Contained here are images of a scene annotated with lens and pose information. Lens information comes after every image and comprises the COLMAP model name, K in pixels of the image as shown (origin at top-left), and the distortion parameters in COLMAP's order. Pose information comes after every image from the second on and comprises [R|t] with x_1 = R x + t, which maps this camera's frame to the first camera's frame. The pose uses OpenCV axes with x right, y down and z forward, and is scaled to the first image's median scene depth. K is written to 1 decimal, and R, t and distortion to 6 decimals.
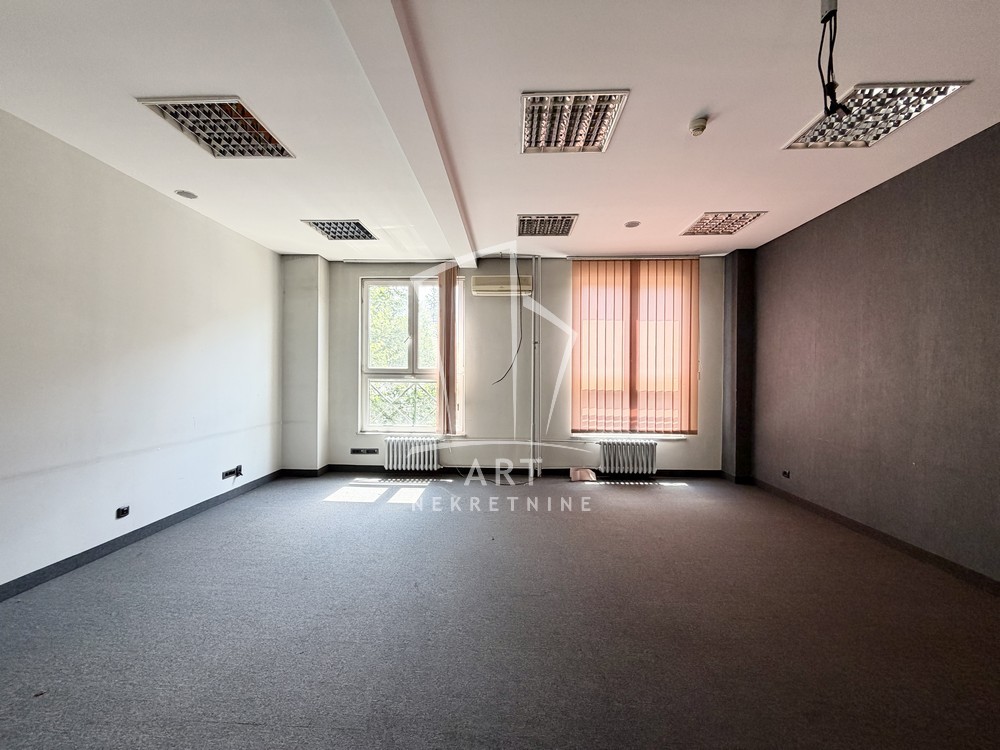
lens RADIAL K [[398.0, 0, 496.9], [0, 398.0, 377.5], [0, 0, 1]] dist [-0.001477, -0.000650]
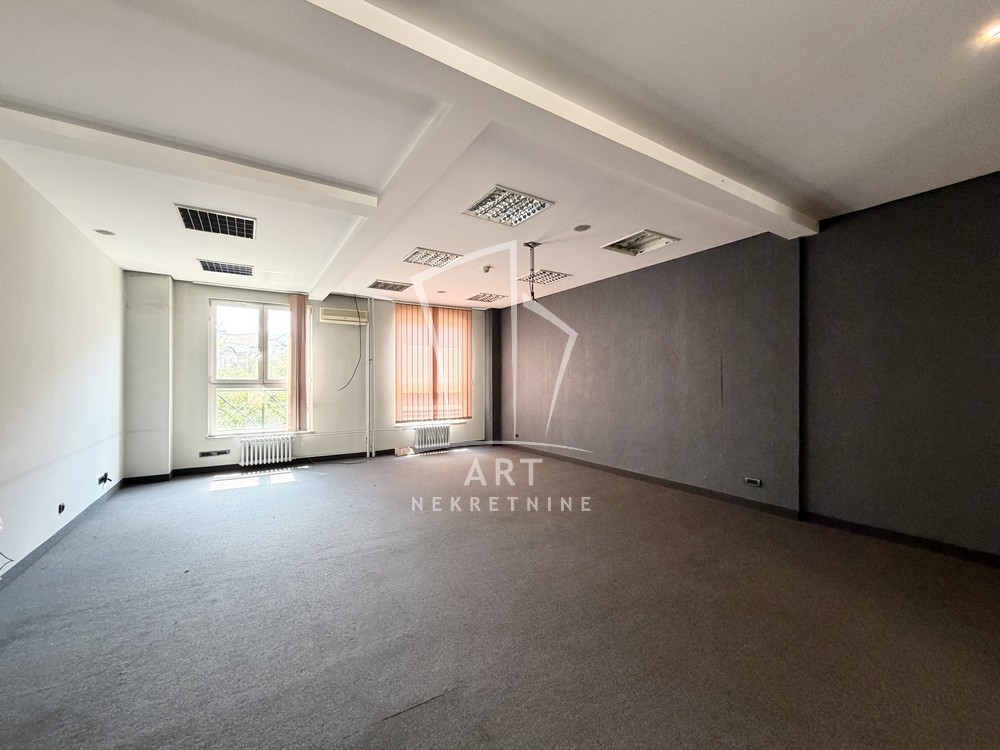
lens RADIAL K [[398.0, 0, 496.9], [0, 398.0, 377.5], [0, 0, 1]] dist [-0.001477, -0.000650]
pose [[0.826226, -0.005549, 0.563311, -0.317265], [0.013177, 0.999868, -0.009478, -0.007117], [-0.563185, 0.015254, 0.826190, -0.388129]]
